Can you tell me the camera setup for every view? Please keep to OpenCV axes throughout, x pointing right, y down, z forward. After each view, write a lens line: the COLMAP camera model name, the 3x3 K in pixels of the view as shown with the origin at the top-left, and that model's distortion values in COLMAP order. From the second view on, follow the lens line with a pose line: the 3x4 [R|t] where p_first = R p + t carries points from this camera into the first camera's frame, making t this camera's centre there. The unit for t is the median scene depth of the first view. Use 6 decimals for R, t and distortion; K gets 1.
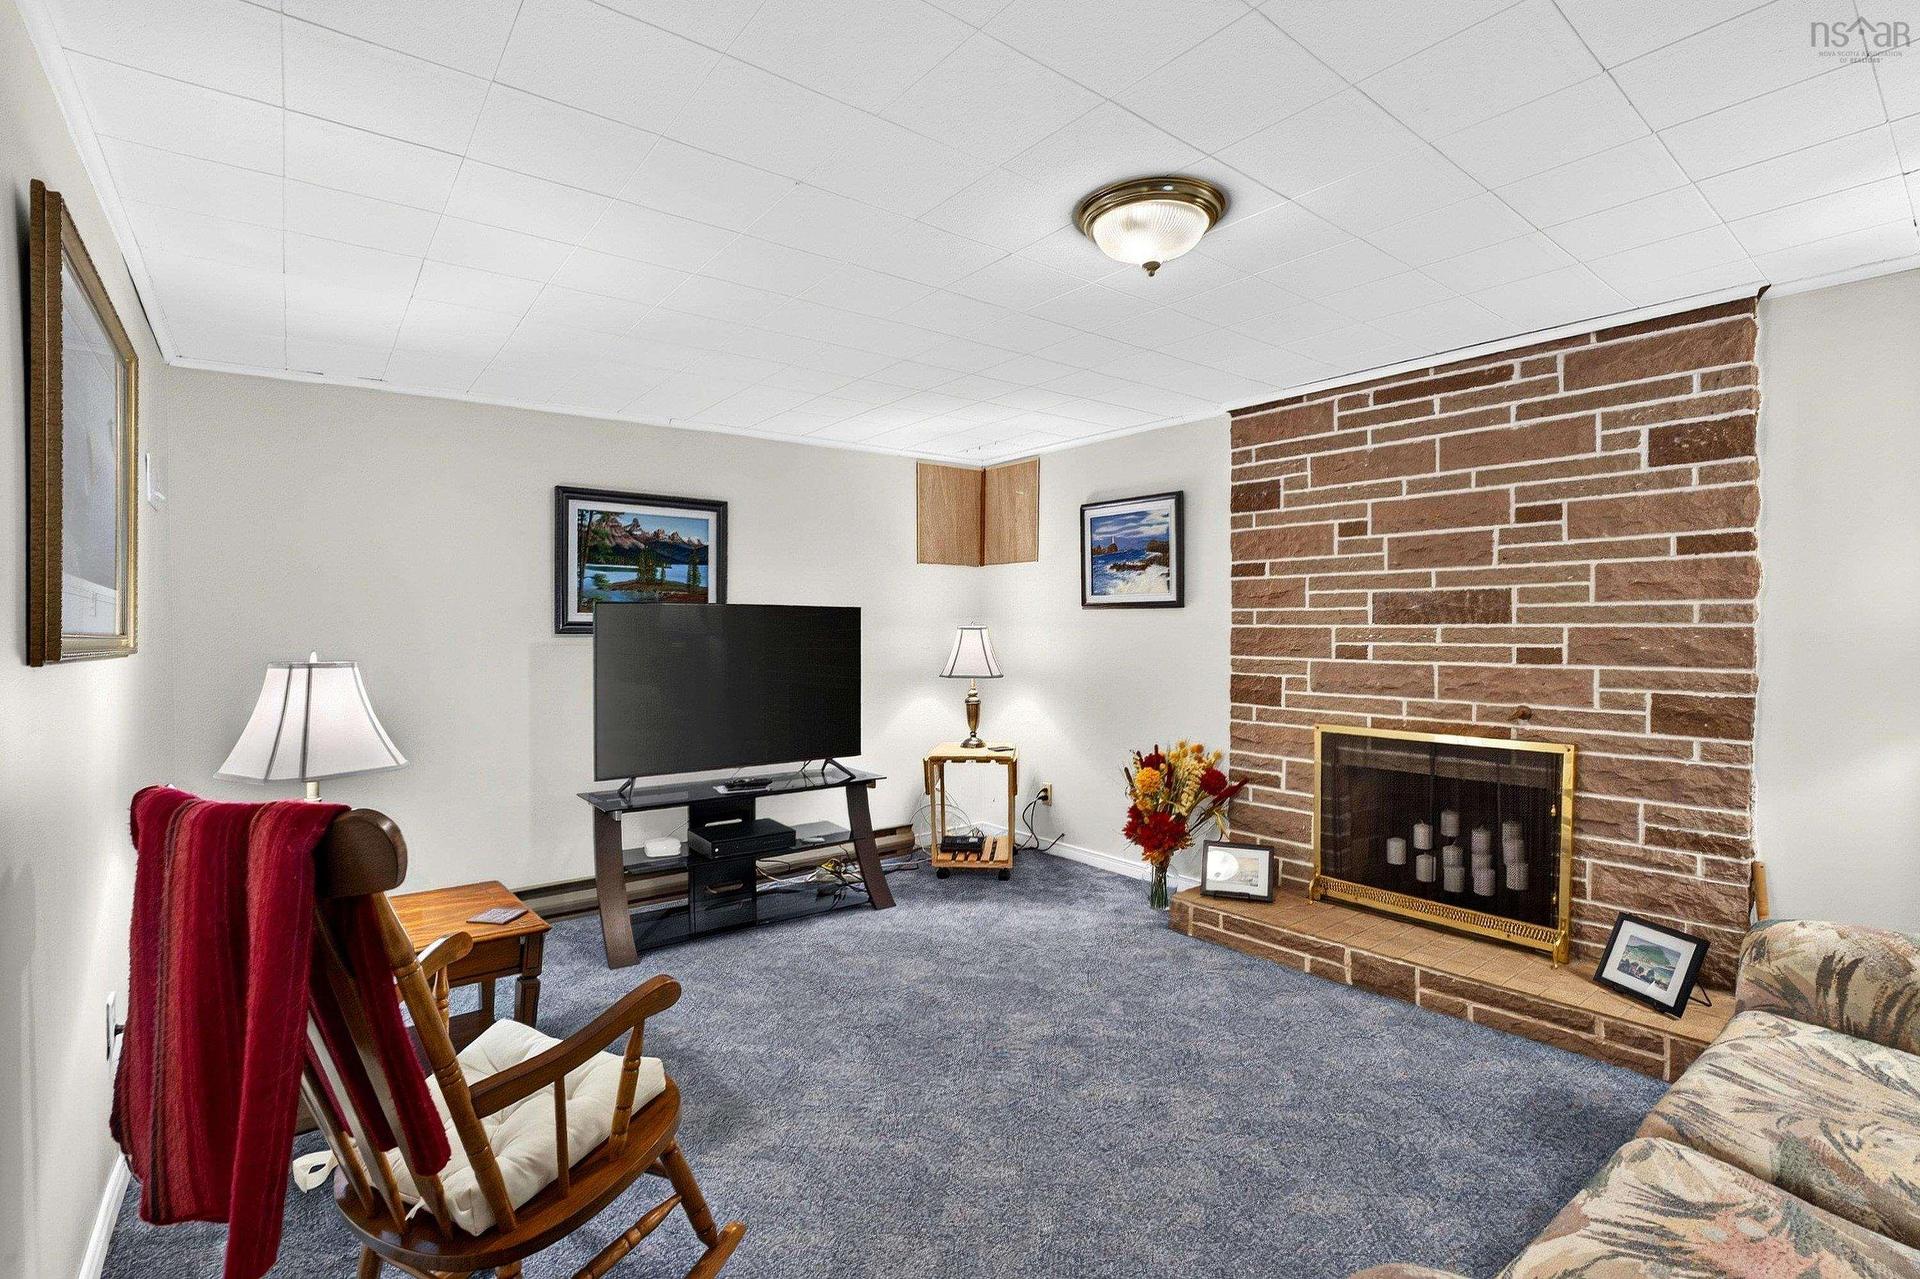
lens RADIAL K [[881.3, 0, 958.3], [0, 881.3, 635.9], [0, 0, 1]] dist [-0.062810, 0.017544]
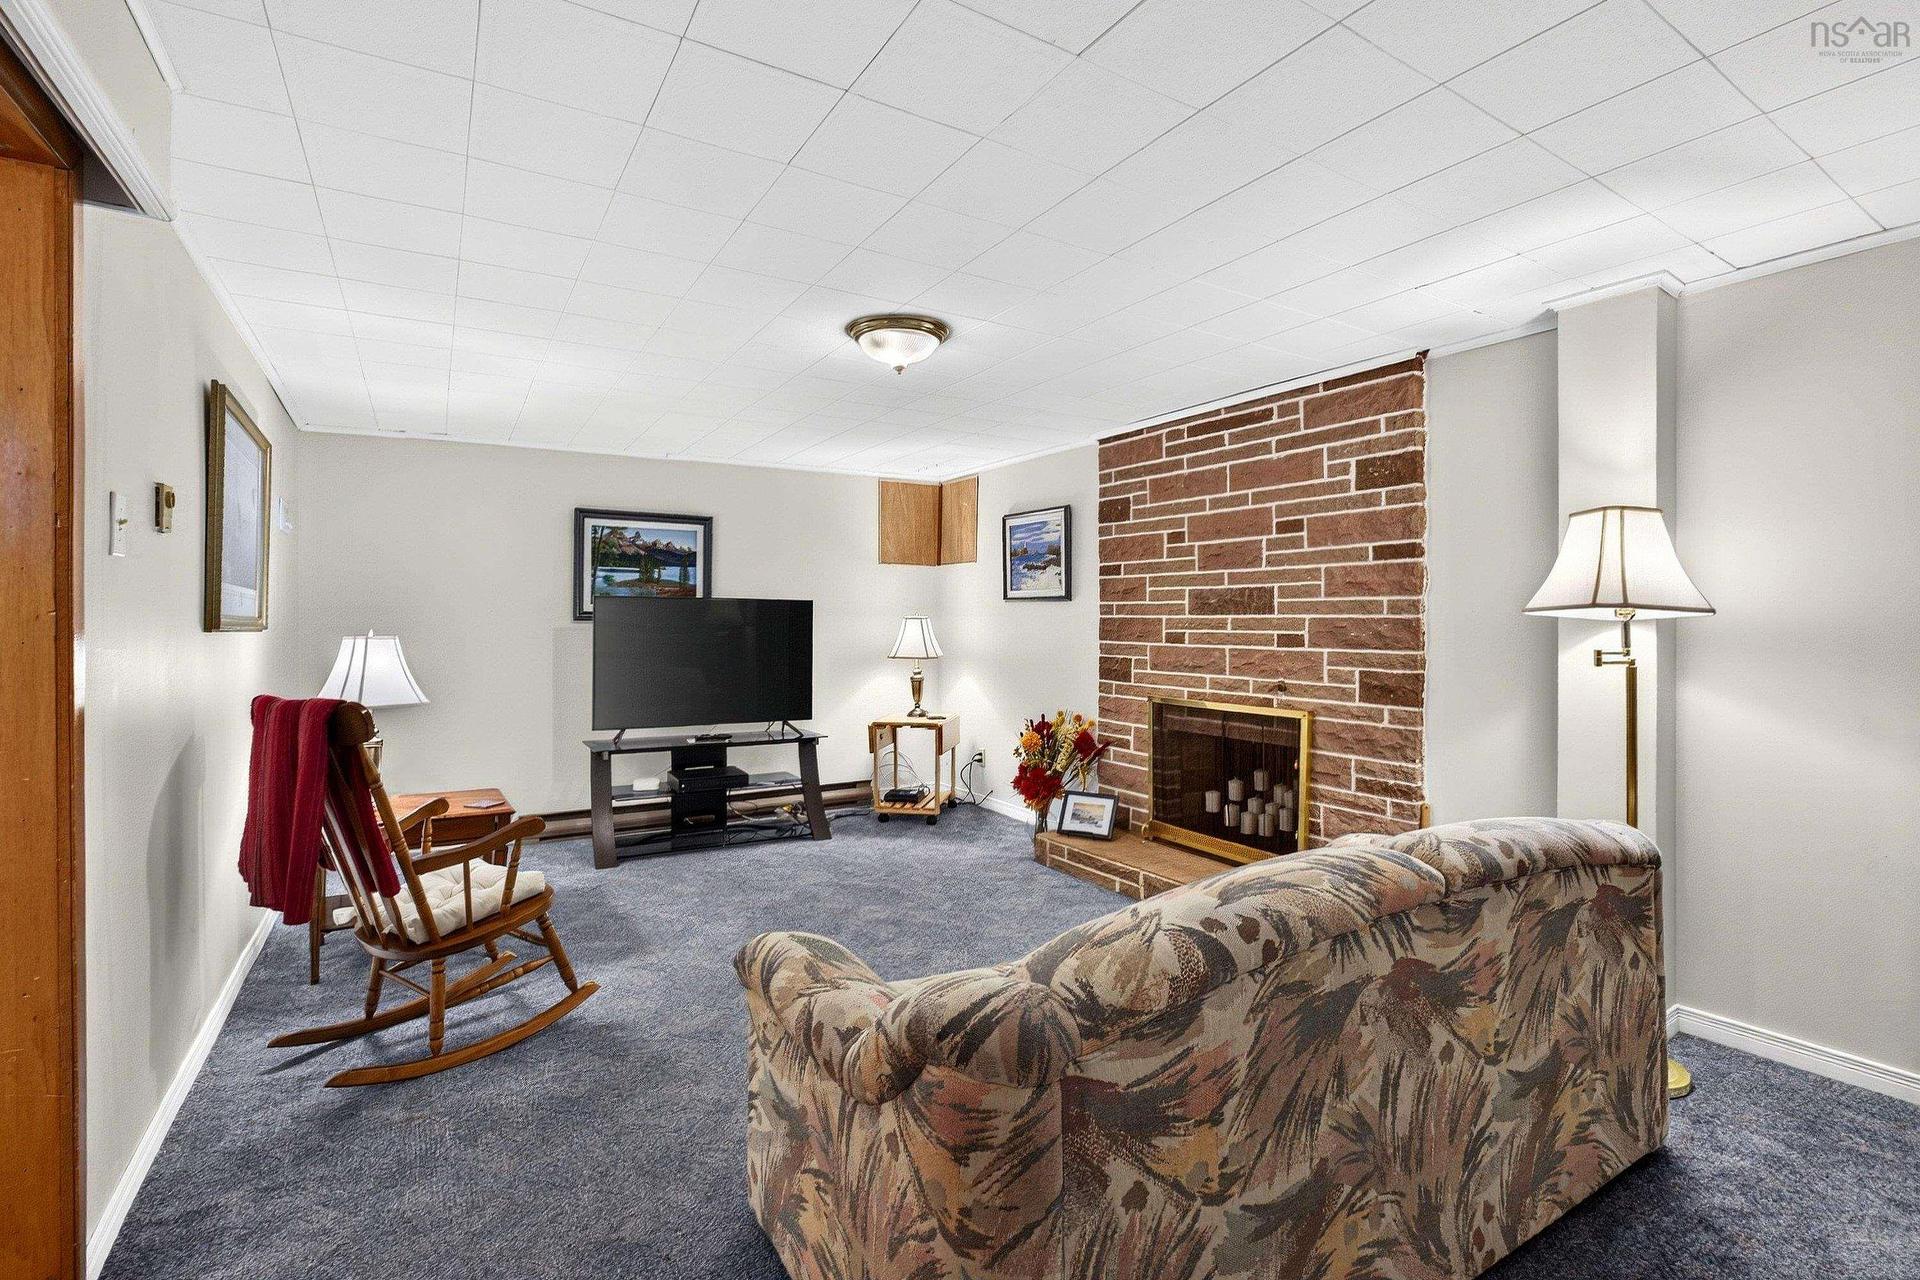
lens RADIAL K [[870.8, 0, 958.5], [0, 870.8, 614.5], [0, 0, 1]] dist [-0.058559, 0.017506]
pose [[0.994007, 0.003409, -0.109262, 0.286214], [-0.004946, 0.999892, -0.013804, 0.004192], [0.109204, 0.014262, 0.993917, -0.255634]]
